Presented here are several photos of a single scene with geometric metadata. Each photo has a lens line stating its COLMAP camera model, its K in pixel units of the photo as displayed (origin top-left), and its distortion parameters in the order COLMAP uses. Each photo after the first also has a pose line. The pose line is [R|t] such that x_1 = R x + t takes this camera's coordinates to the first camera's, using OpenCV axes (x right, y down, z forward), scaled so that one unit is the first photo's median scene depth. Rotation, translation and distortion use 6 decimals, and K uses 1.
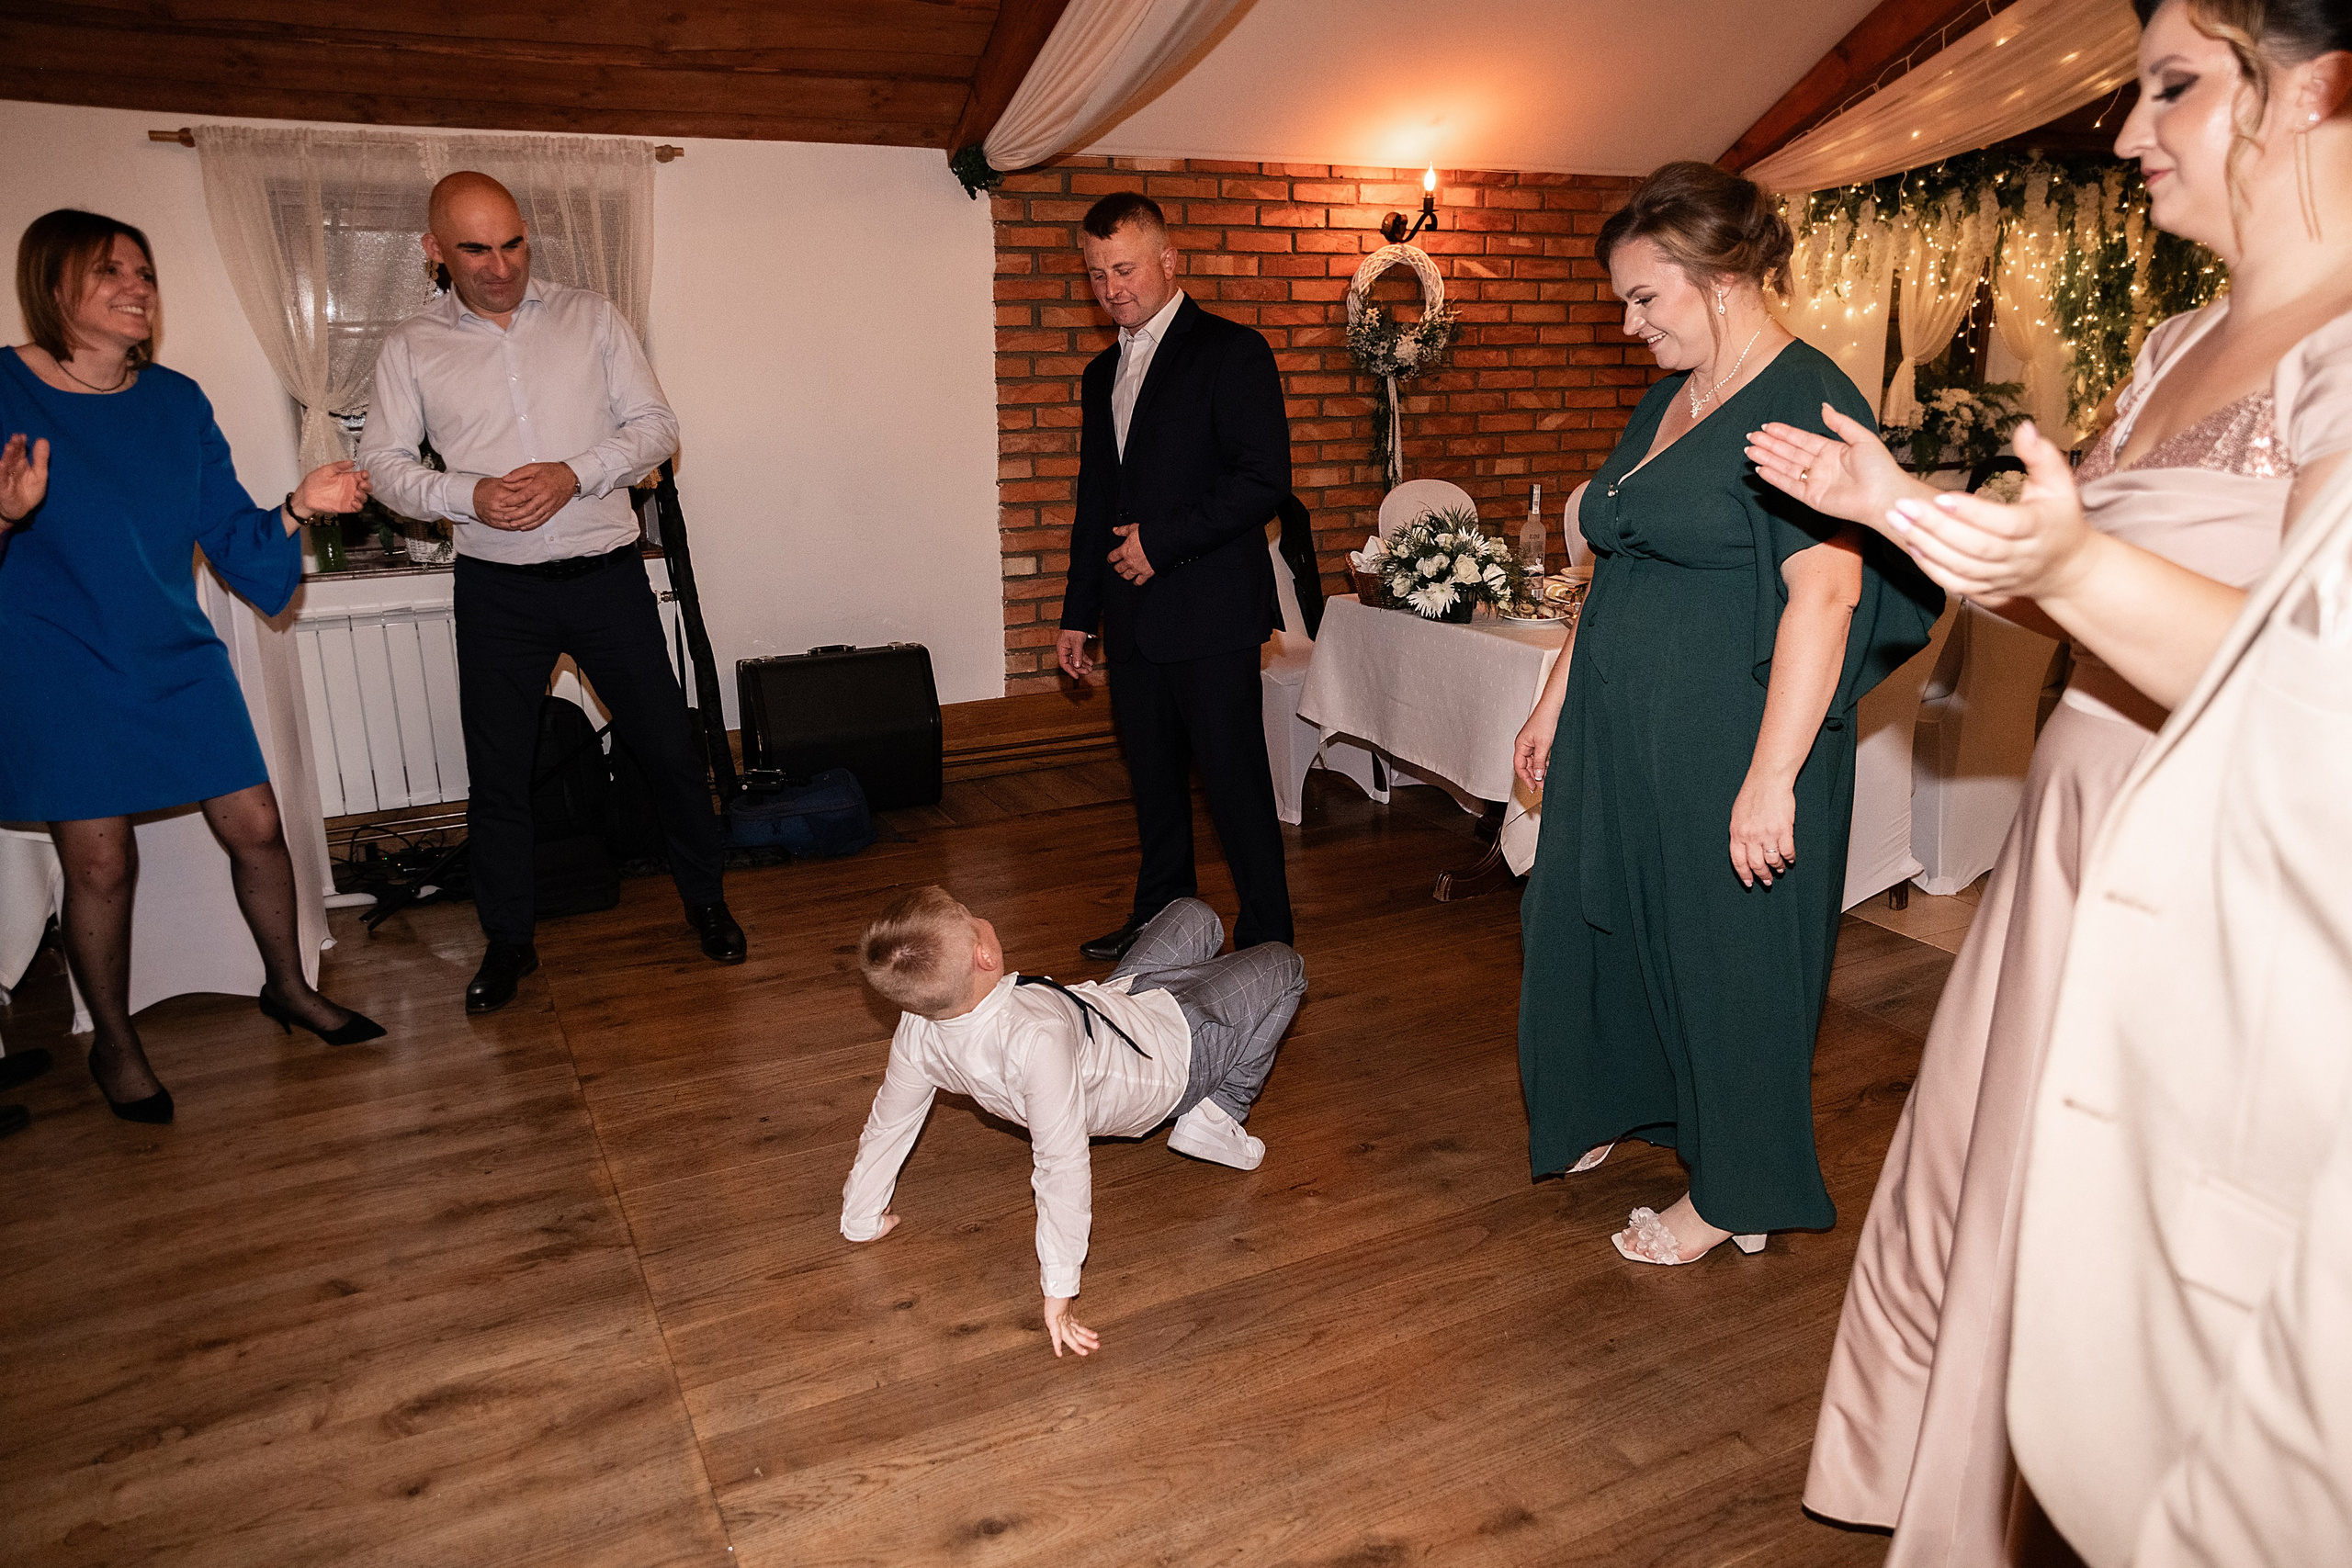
lens RADIAL K [[1596.3, 0, 1152.5], [0, 1596.3, 776.4], [0, 0, 1]] dist [-0.028724, 0.024608]
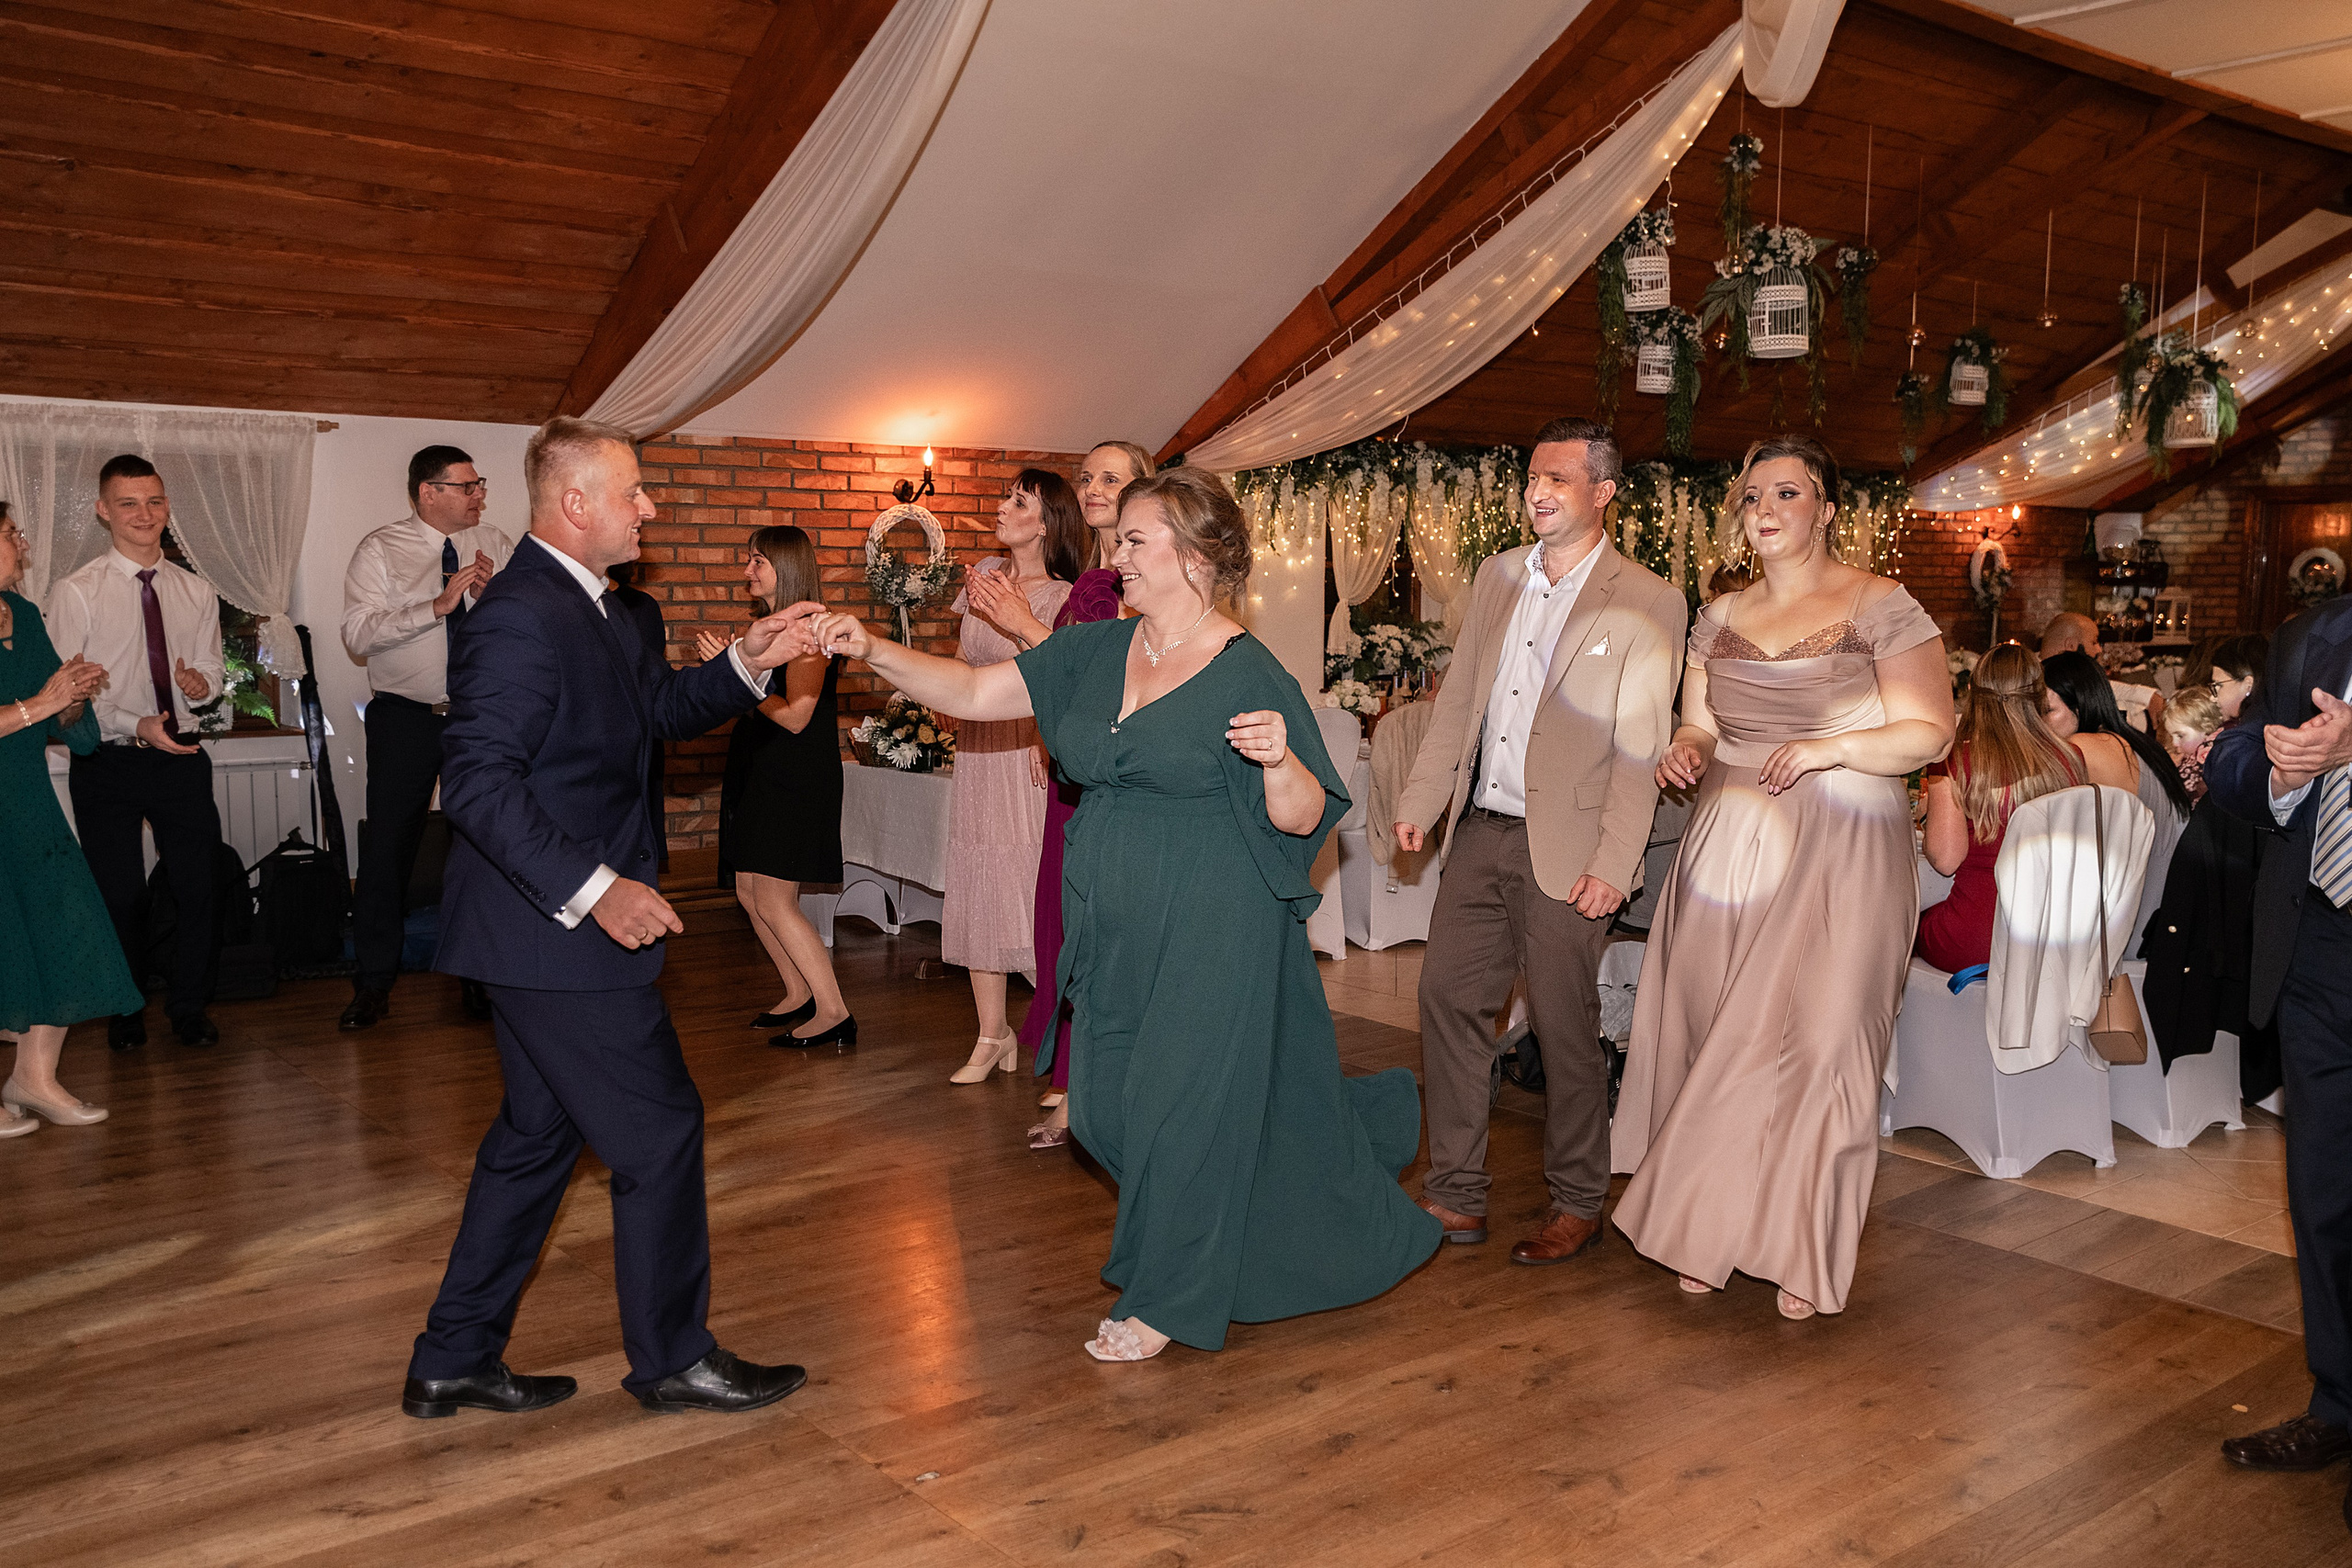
lens RADIAL K [[2084.8, 0, 1171.4], [0, 2084.8, 805.0], [0, 0, 1]] dist [-0.001604, -0.002463]
pose [[0.977005, -0.000053, 0.213218, 0.006944], [0.032757, 0.988166, -0.149849, 0.158525], [-0.210687, 0.153387, 0.965445, -0.613111]]
